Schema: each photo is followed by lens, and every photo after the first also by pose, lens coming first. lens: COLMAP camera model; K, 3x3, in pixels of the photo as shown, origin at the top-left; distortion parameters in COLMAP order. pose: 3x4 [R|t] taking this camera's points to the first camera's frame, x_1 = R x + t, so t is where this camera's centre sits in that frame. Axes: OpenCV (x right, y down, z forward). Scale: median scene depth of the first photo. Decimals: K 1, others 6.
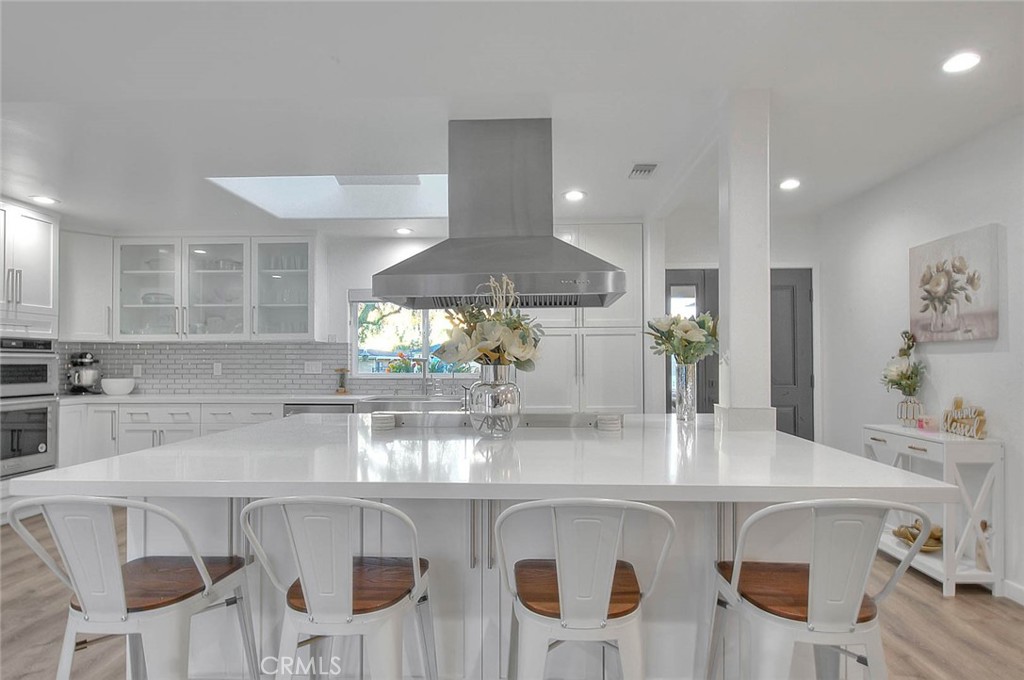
lens RADIAL K [[514.4, 0, 530.4], [0, 514.4, 359.7], [0, 0, 1]] dist [-0.004416, -0.000584]
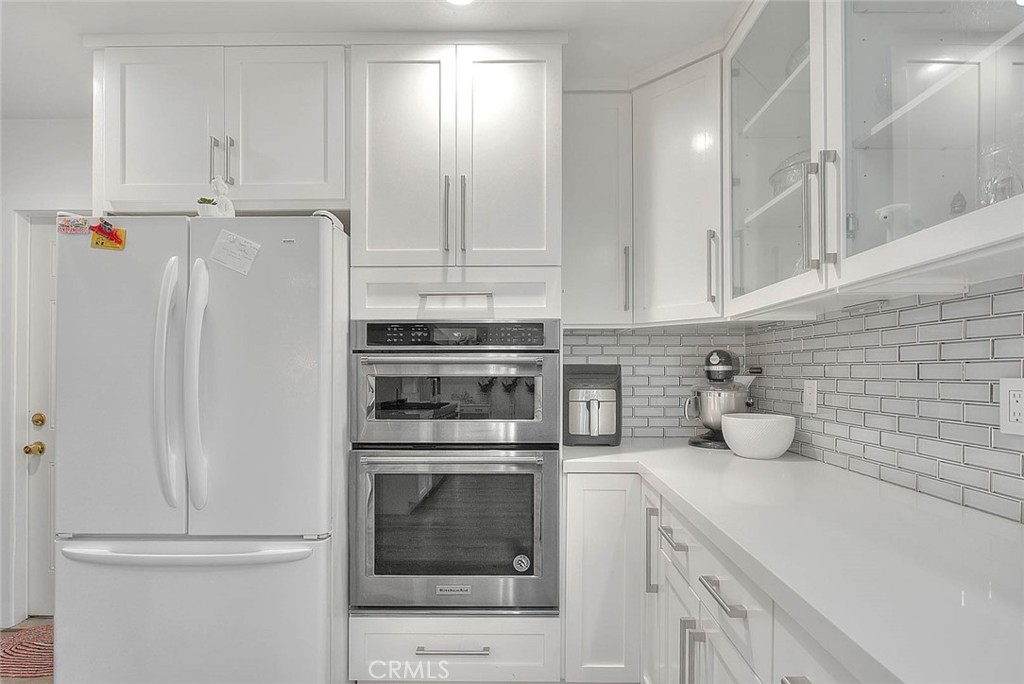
lens RADIAL K [[514.4, 0, 517.6], [0, 514.4, 369.8], [0, 0, 1]] dist [-0.004416, -0.000584]
pose [[0.011947, -0.004504, -0.999918, -0.406763], [0.005148, 0.999977, -0.004443, 0.003033], [0.999915, -0.005095, 0.011970, 0.803586]]
